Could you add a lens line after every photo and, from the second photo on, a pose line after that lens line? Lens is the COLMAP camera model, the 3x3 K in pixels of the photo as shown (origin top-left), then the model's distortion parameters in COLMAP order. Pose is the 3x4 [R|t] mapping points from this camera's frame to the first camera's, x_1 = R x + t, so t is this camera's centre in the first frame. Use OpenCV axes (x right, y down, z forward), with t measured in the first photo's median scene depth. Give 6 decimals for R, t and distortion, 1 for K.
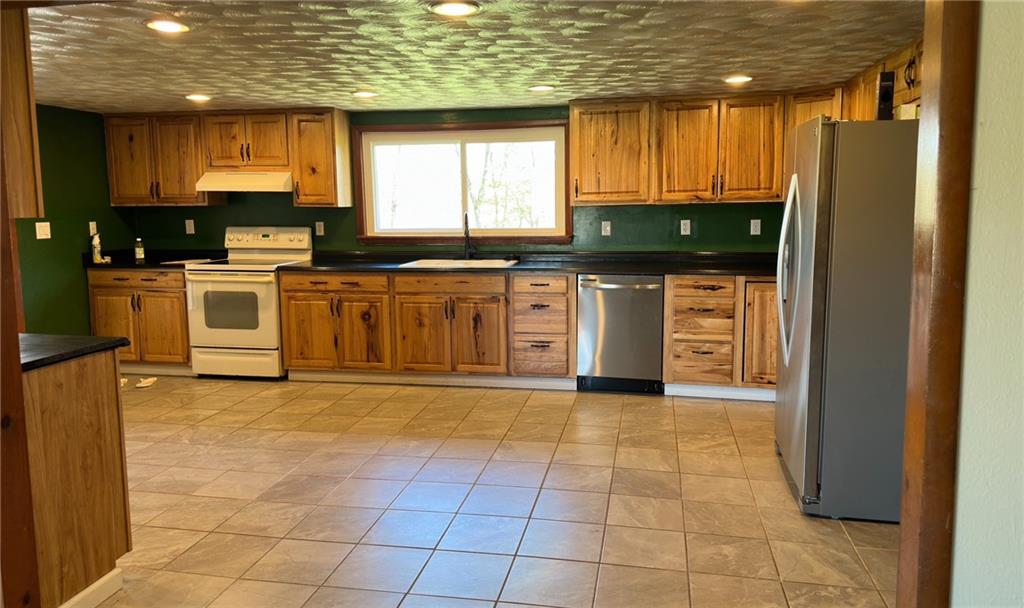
lens RADIAL K [[708.4, 0, 502.6], [0, 708.4, 282.5], [0, 0, 1]] dist [0.143529, -0.191288]
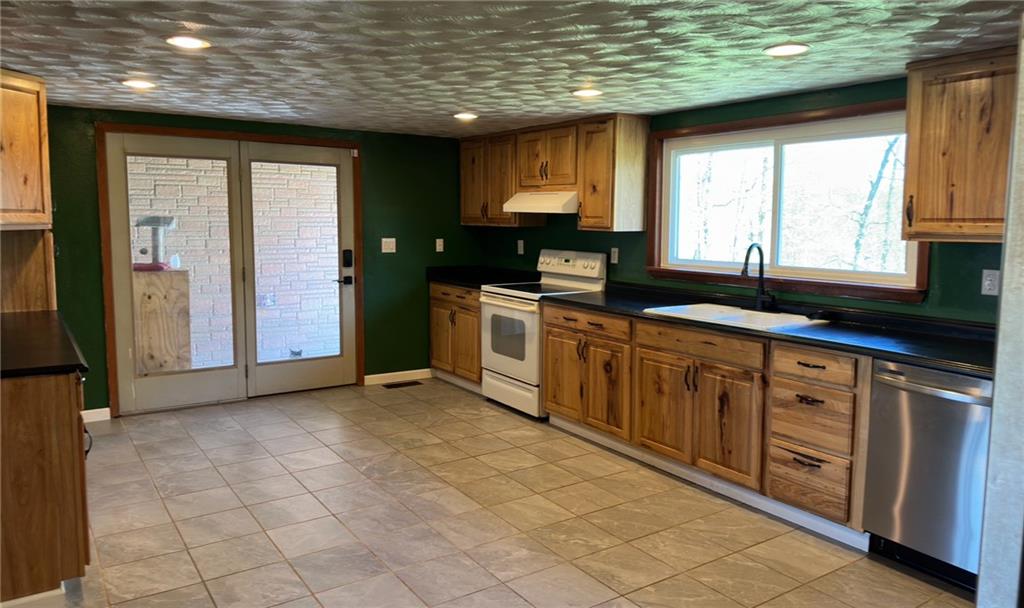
lens RADIAL K [[708.4, 0, 502.6], [0, 708.4, 282.5], [0, 0, 1]] dist [0.143529, -0.191288]
pose [[0.711383, 0.080803, -0.698144, 0.283204], [-0.094135, 0.995373, 0.019284, -0.053414], [0.696472, 0.052002, 0.715697, 0.337446]]
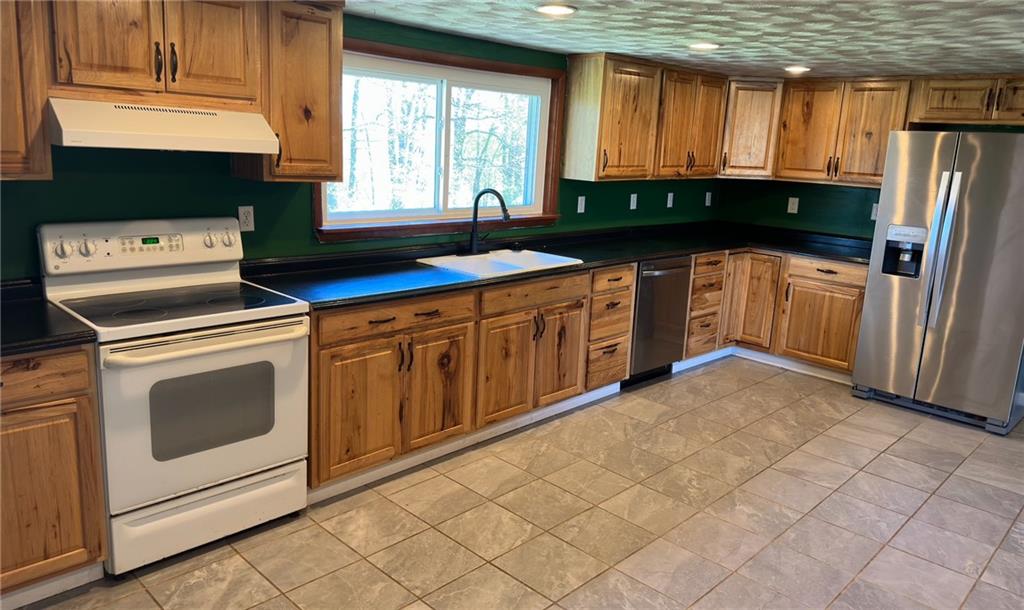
lens RADIAL K [[729.4, 0, 491.8], [0, 729.4, 285.0], [0, 0, 1]] dist [0.128888, -0.215178]
pose [[0.542623, -0.128954, 0.830018, -0.707195], [0.043883, 0.991148, 0.125299, -0.099522], [-0.838829, -0.031567, 0.543479, 0.623235]]
